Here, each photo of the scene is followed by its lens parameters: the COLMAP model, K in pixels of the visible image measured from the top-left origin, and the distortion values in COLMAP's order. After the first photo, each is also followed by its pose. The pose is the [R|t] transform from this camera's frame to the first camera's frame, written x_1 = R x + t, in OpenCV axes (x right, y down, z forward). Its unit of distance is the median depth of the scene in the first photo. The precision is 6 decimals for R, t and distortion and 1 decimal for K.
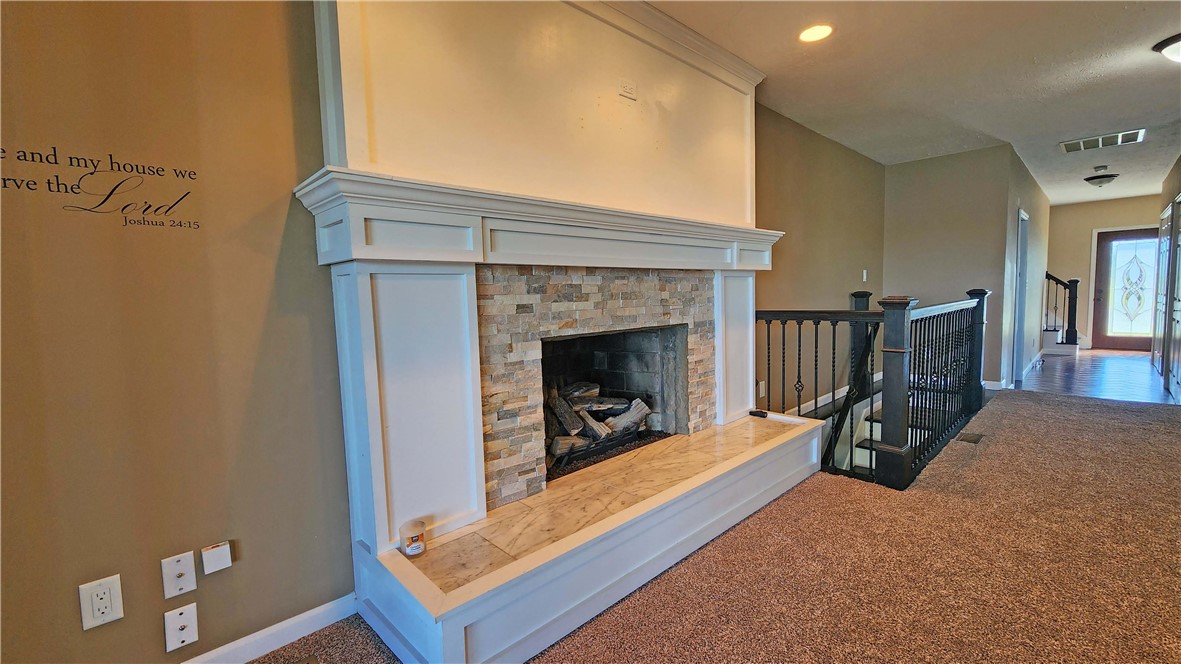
lens RADIAL K [[487.4, 0, 595.6], [0, 487.4, 334.6], [0, 0, 1]] dist [0.002174, -0.000555]
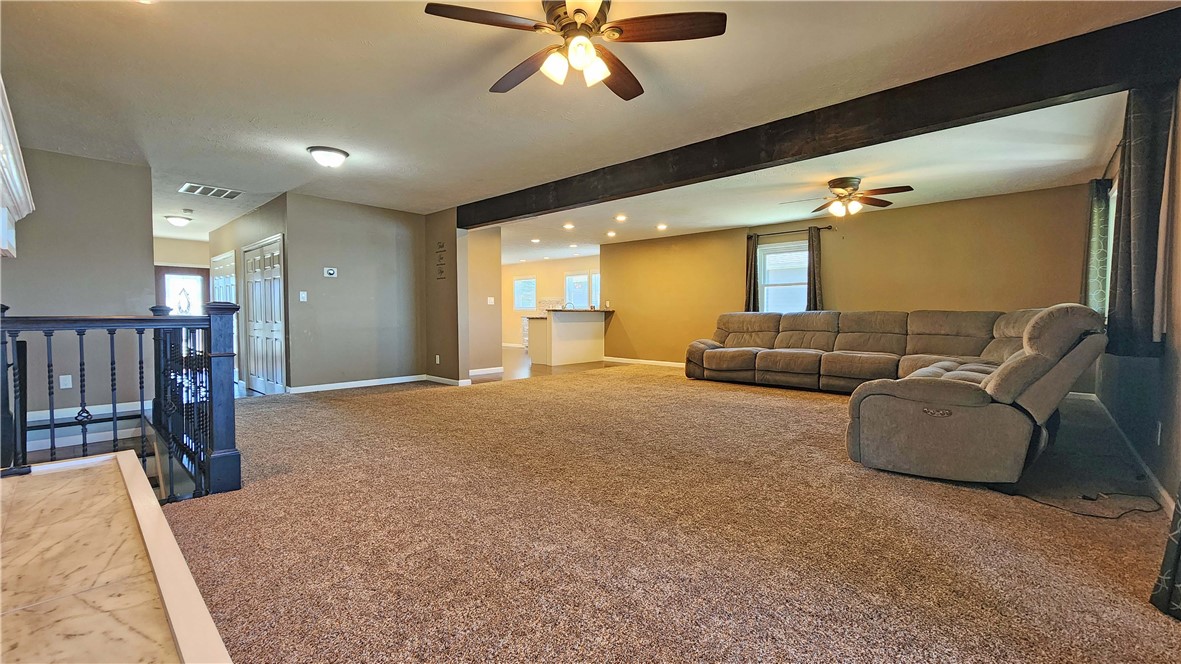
lens RADIAL K [[487.4, 0, 587.8], [0, 487.4, 332.4], [0, 0, 1]] dist [0.002174, -0.000555]
pose [[-0.057830, -0.009851, 0.998278, -0.425109], [0.085195, 0.996255, 0.014767, 0.034216], [-0.994685, 0.085902, -0.056775, 0.279750]]
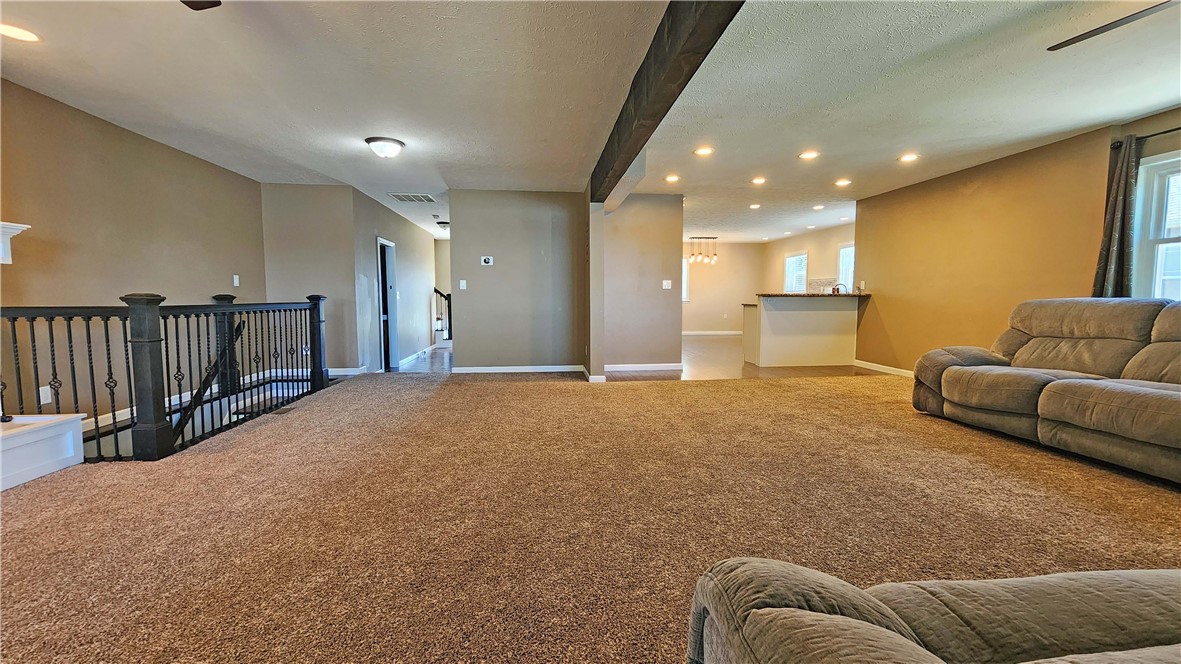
lens RADIAL K [[487.4, 0, 588.8], [0, 487.4, 336.2], [0, 0, 1]] dist [0.002174, -0.000555]
pose [[0.607314, -0.036406, 0.793628, 0.323004], [0.051364, 0.998659, 0.006506, 0.064901], [-0.792800, 0.036812, 0.608369, -0.508832]]
